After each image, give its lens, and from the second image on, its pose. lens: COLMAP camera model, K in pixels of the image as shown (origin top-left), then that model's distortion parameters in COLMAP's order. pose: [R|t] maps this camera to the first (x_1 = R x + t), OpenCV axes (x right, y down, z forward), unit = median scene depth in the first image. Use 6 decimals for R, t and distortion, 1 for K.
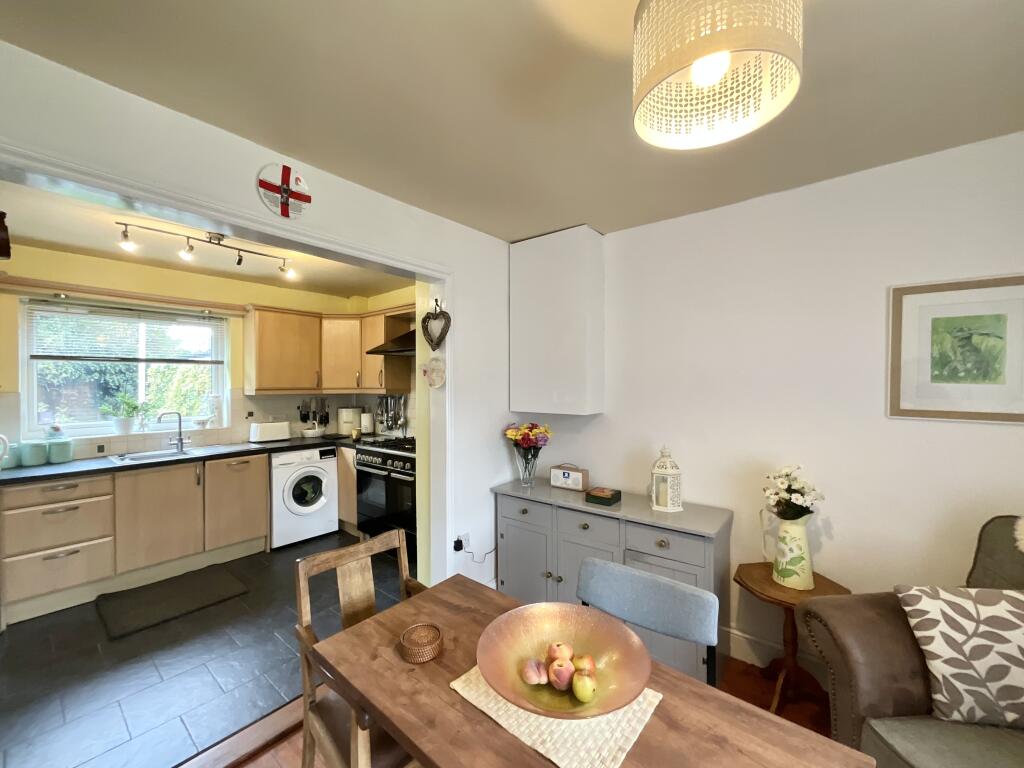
lens RADIAL K [[411.9, 0, 510.3], [0, 411.9, 385.0], [0, 0, 1]] dist [-0.000663, 0.000210]
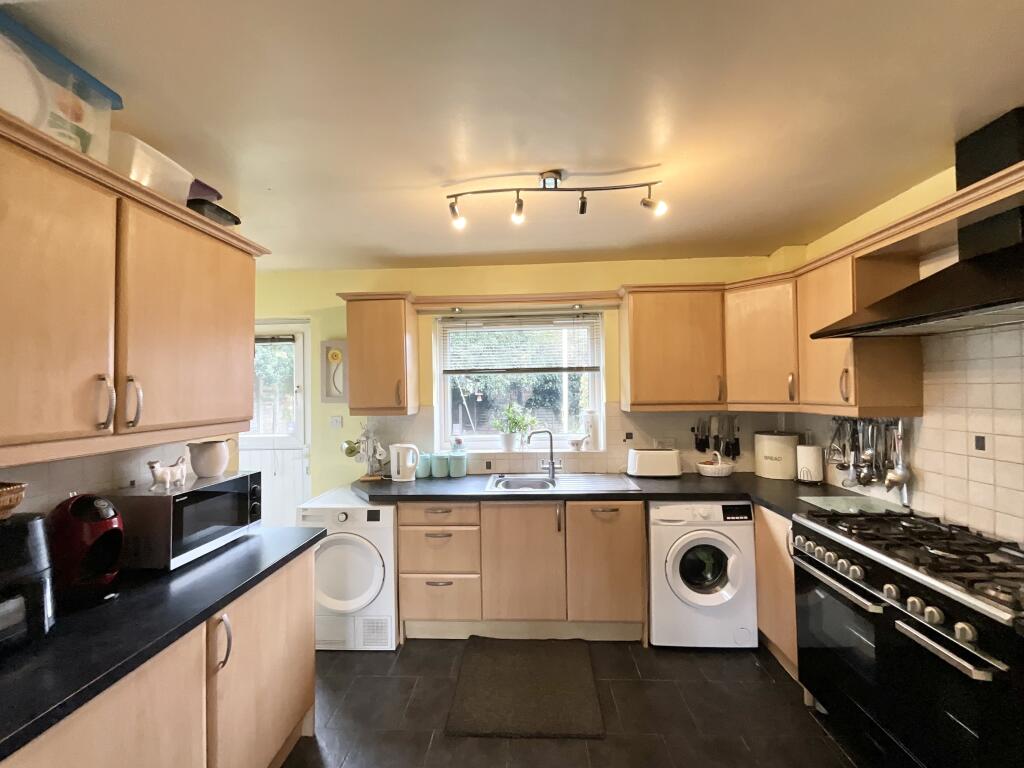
lens RADIAL K [[410.0, 0, 511.9], [0, 410.0, 386.0], [0, 0, 1]] dist [-0.000706, -0.000159]
pose [[0.597958, -0.014484, -0.801397, -0.162195], [0.010869, 0.999891, -0.009962, -0.015307], [0.801454, -0.002753, 0.598050, 0.389516]]
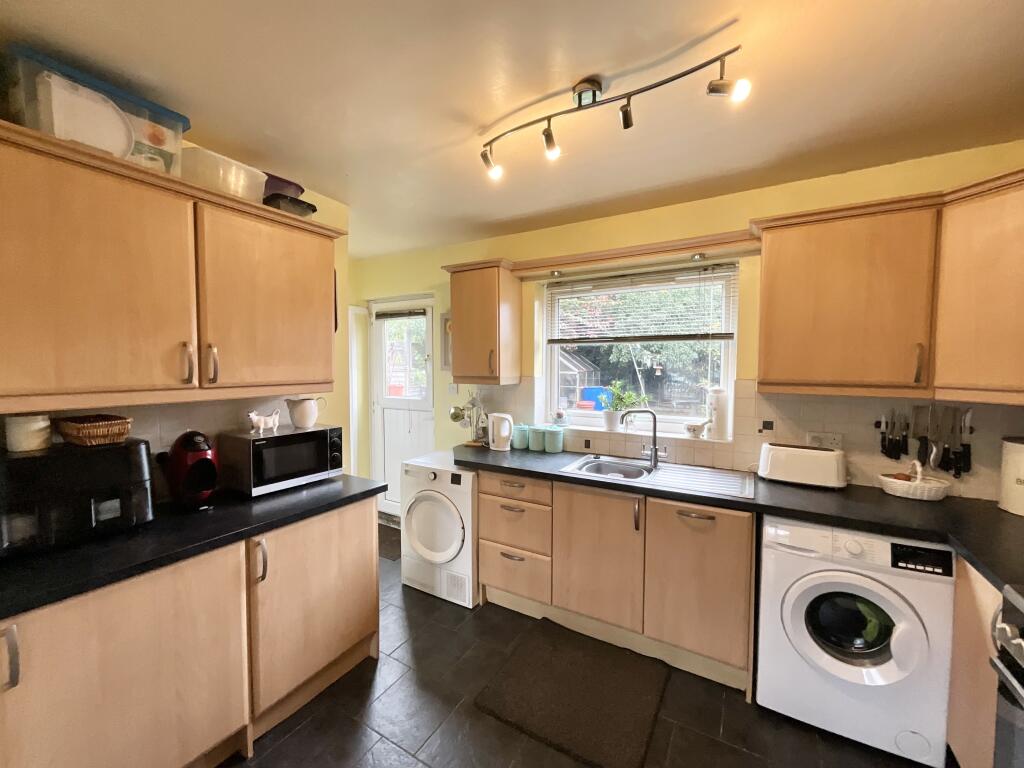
lens RADIAL K [[411.9, 0, 510.3], [0, 411.9, 385.0], [0, 0, 1]] dist [-0.000663, 0.000210]
pose [[0.157608, 0.054505, -0.985996, -0.139027], [-0.007427, 0.998513, 0.054010, -0.012316], [0.987474, -0.001190, 0.157779, 0.574628]]
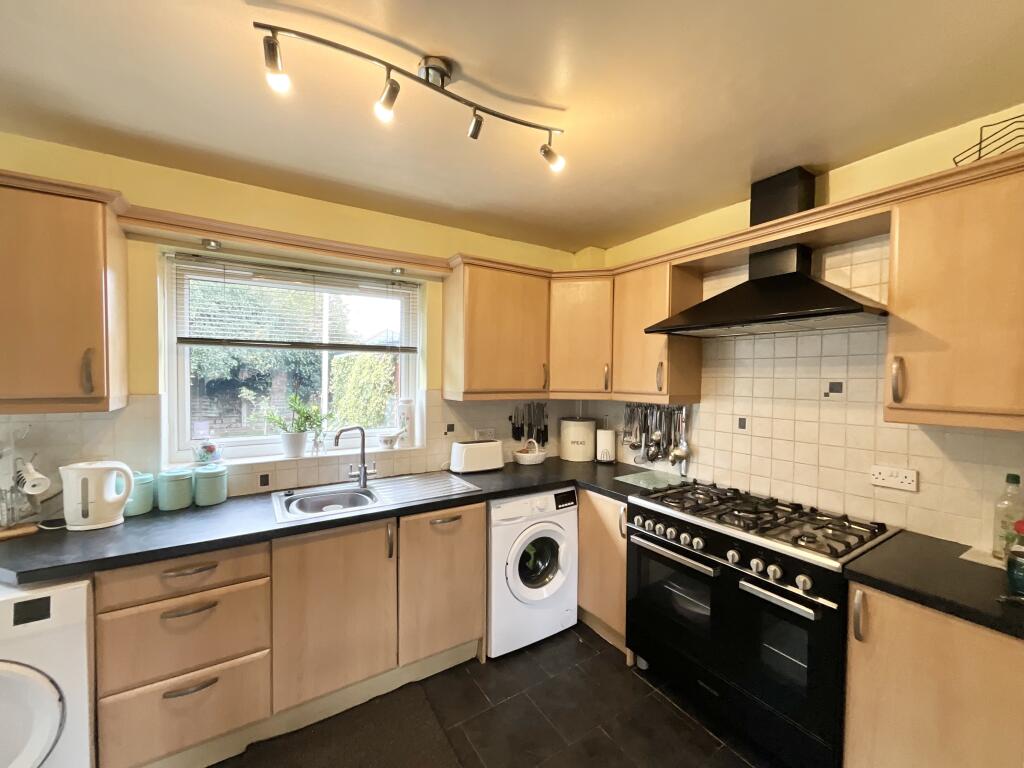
lens RADIAL K [[411.9, 0, 510.3], [0, 411.9, 385.0], [0, 0, 1]] dist [-0.000663, 0.000210]
pose [[0.950236, 0.020334, -0.310868, -0.340951], [-0.014368, 0.999666, 0.021469, -0.014232], [0.311201, -0.015934, 0.950211, 0.407790]]
